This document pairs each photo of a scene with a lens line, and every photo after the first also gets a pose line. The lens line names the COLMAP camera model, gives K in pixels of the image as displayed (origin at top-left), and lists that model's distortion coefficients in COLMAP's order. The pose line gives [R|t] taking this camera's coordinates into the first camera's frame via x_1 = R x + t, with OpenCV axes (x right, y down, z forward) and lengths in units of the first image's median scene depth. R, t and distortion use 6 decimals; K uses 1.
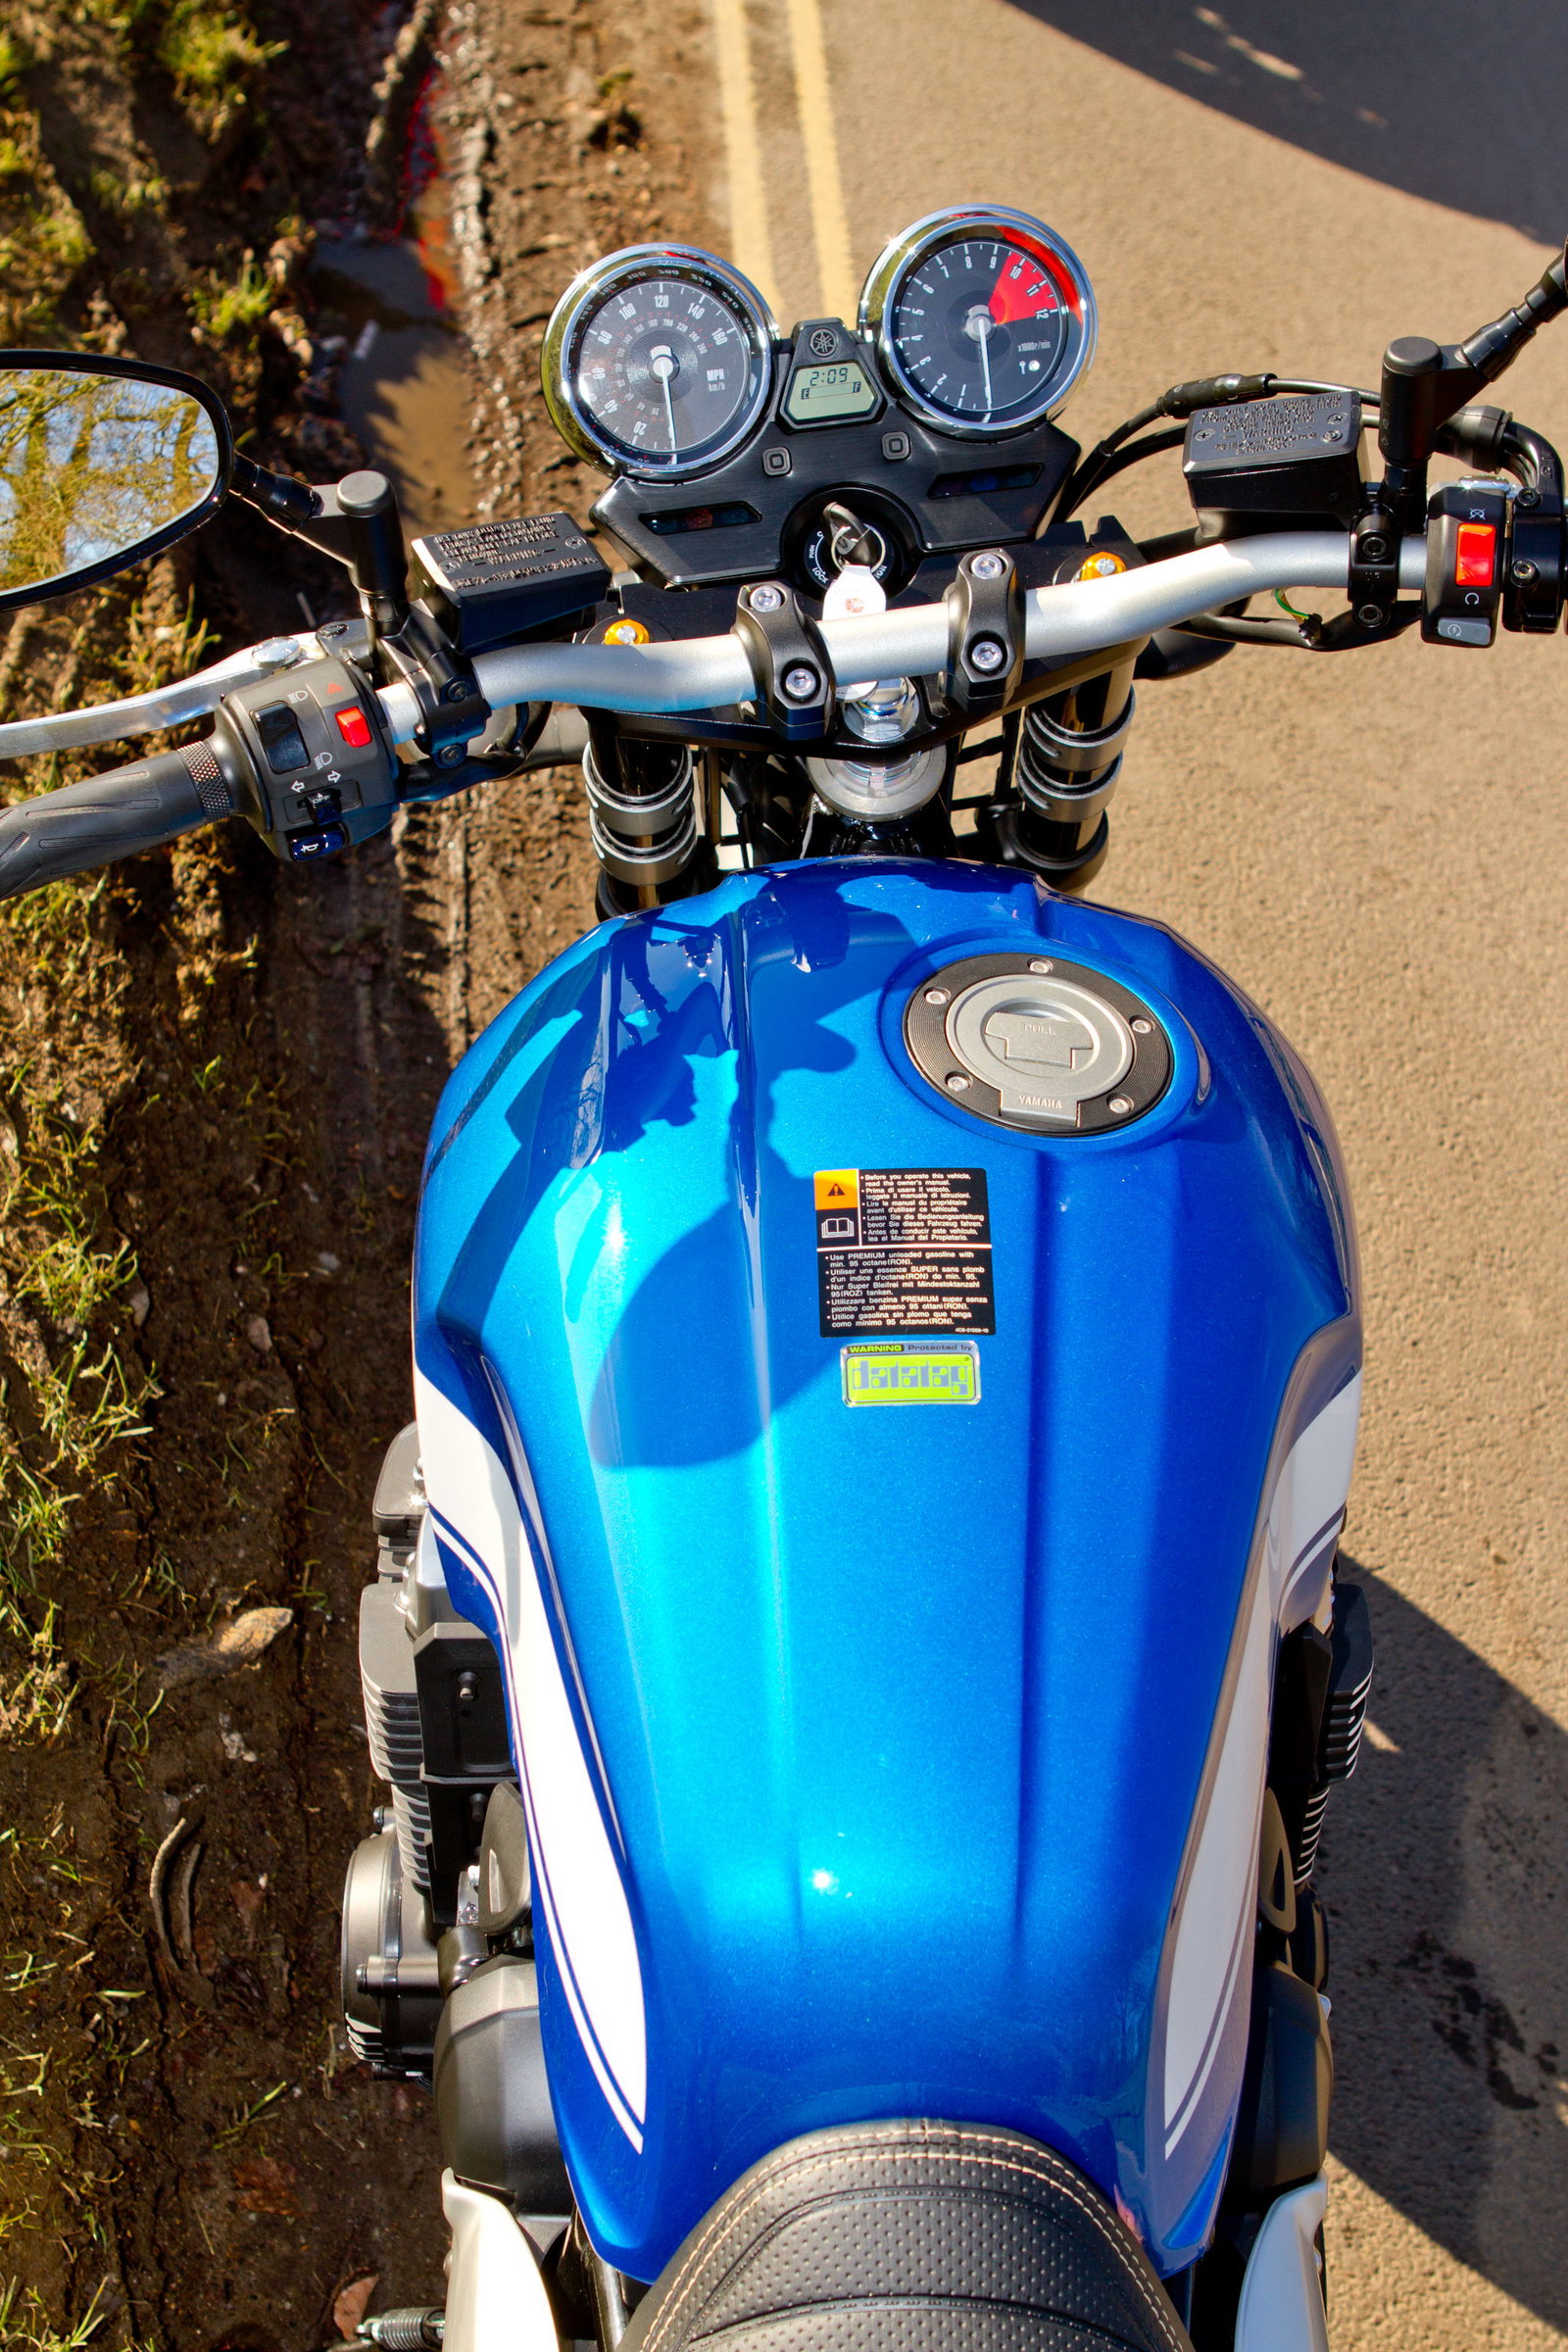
lens RADIAL K [[3318.6, 0, 785.3], [0, 3318.6, 1175.1], [0, 0, 1]] dist [-0.037874, 0.000000]
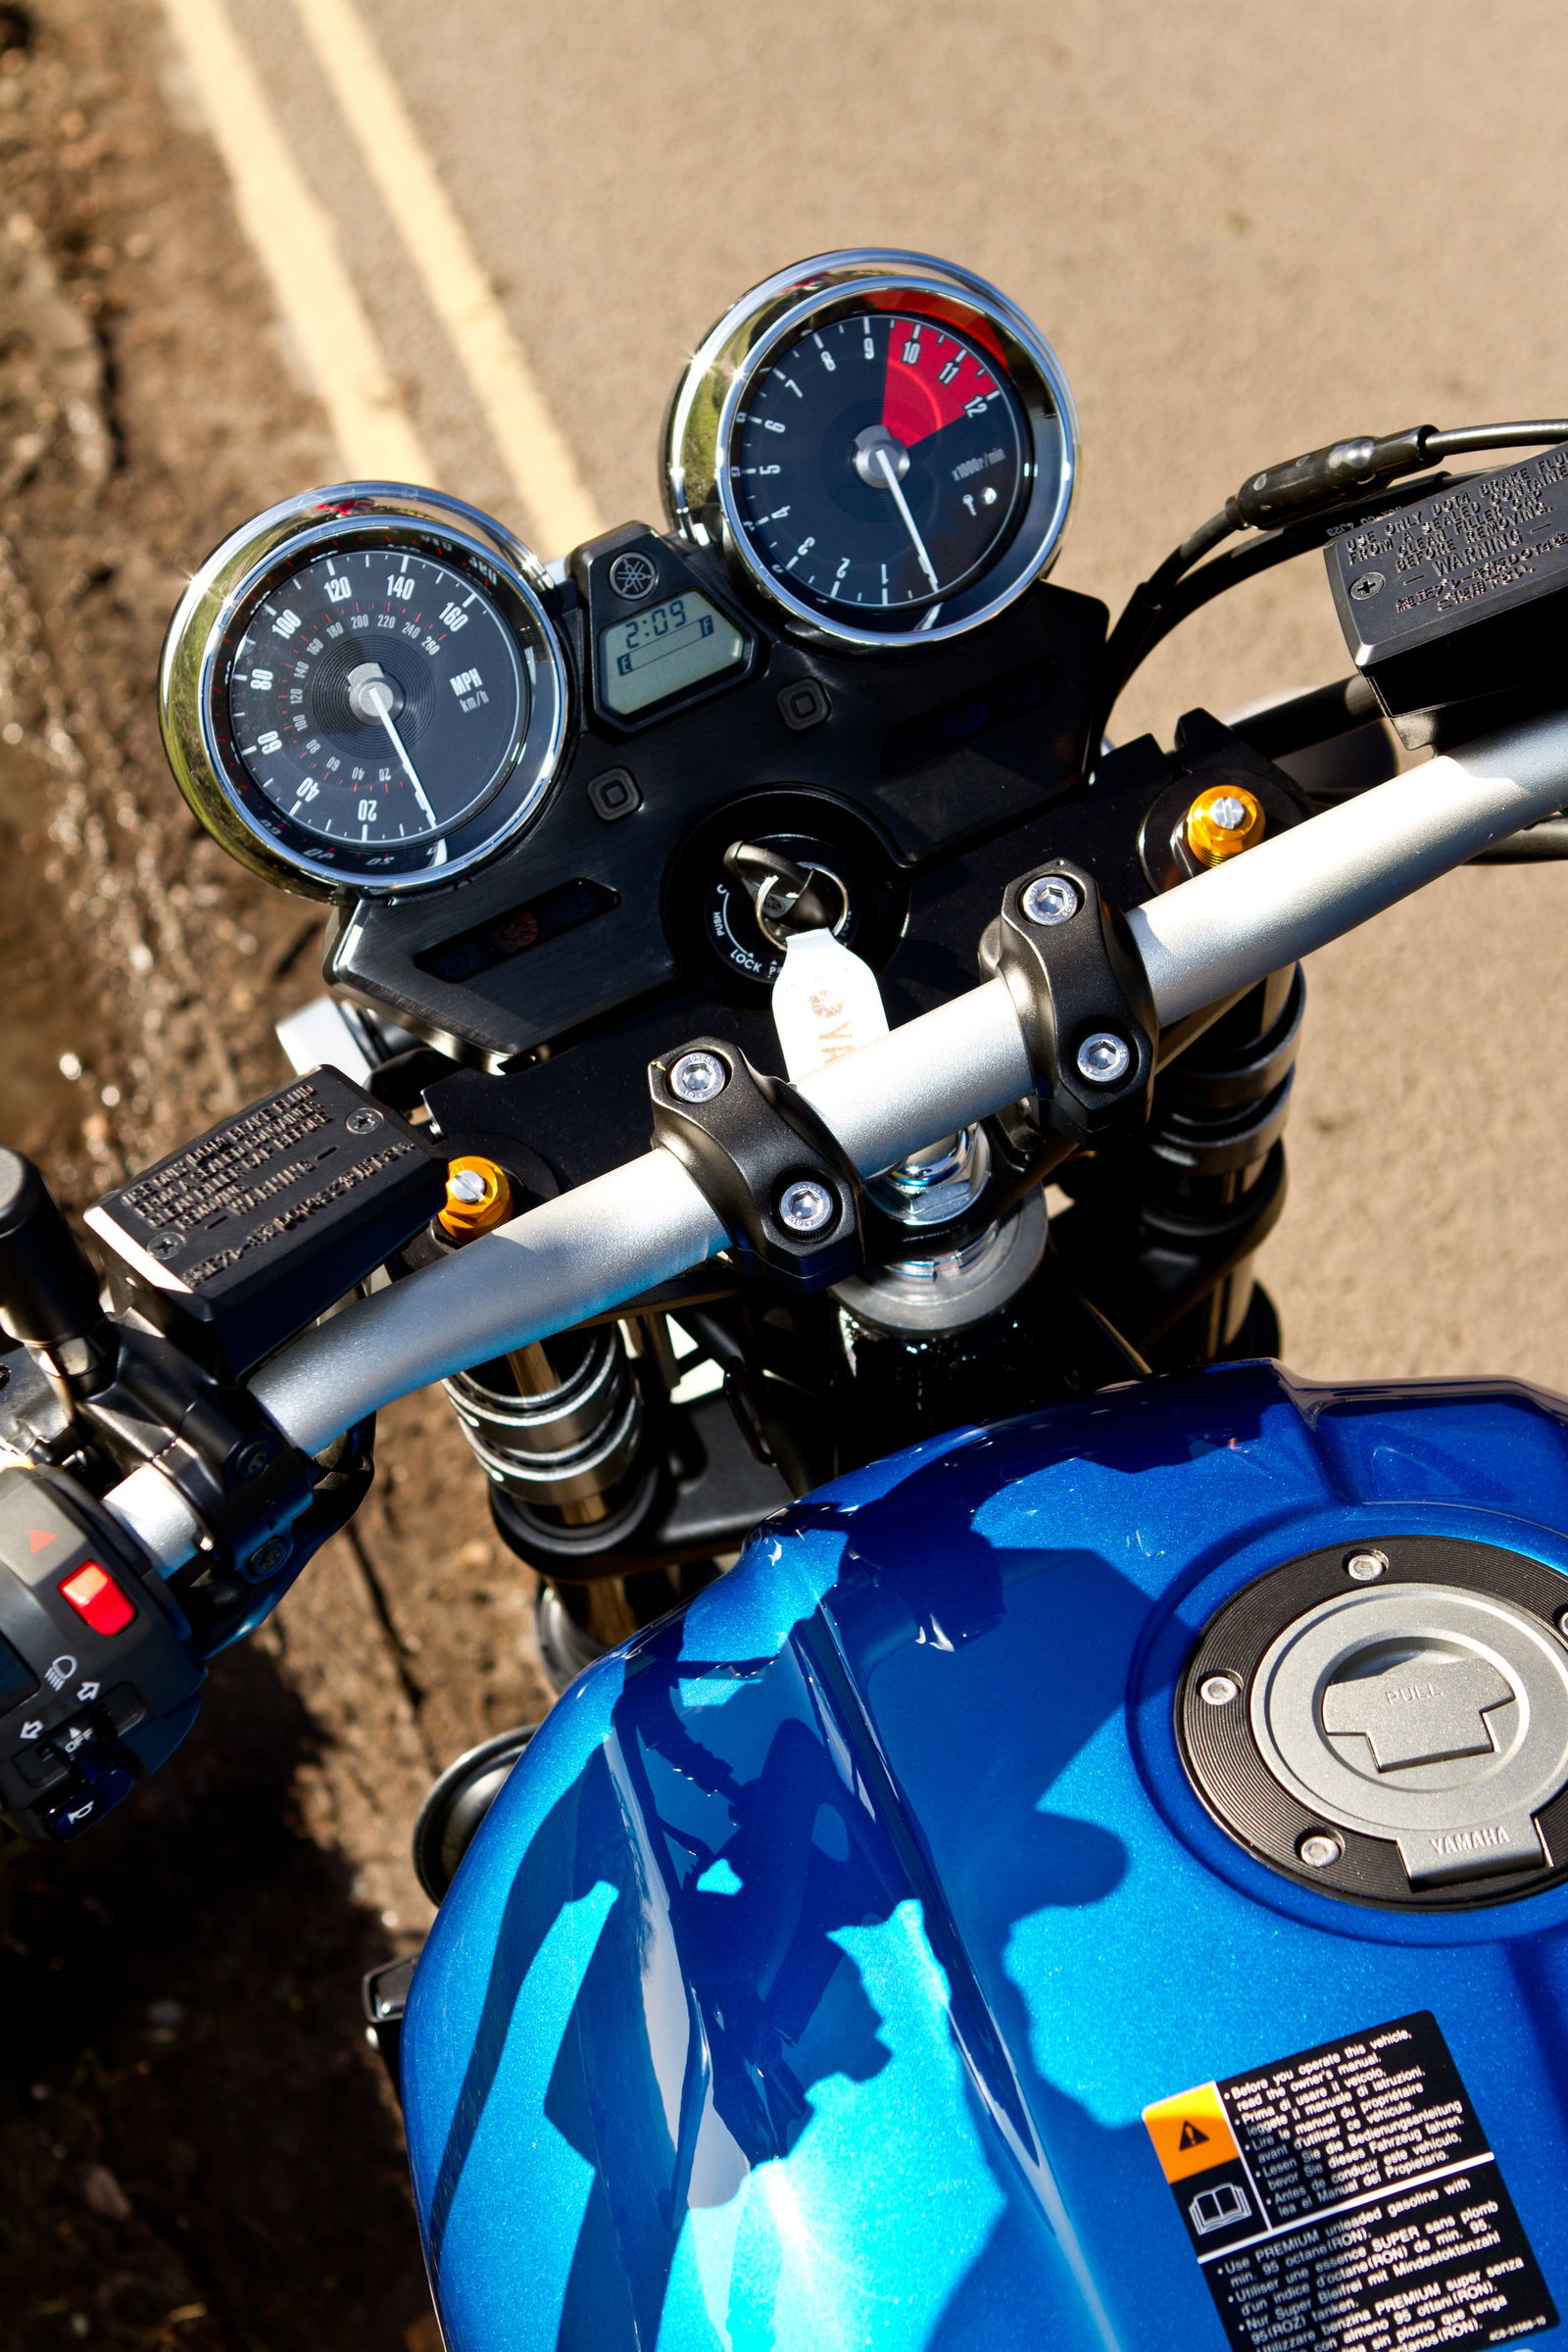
lens RADIAL K [[4590.8, 0, 783.3], [0, 4590.8, 1177.0], [0, 0, 1]] dist [0.041563, 0.000000]
pose [[0.951635, -0.303401, 0.048362, -0.036733], [0.302550, 0.952826, 0.024211, -0.180388], [-0.053426, -0.008408, 0.998536, 0.228511]]
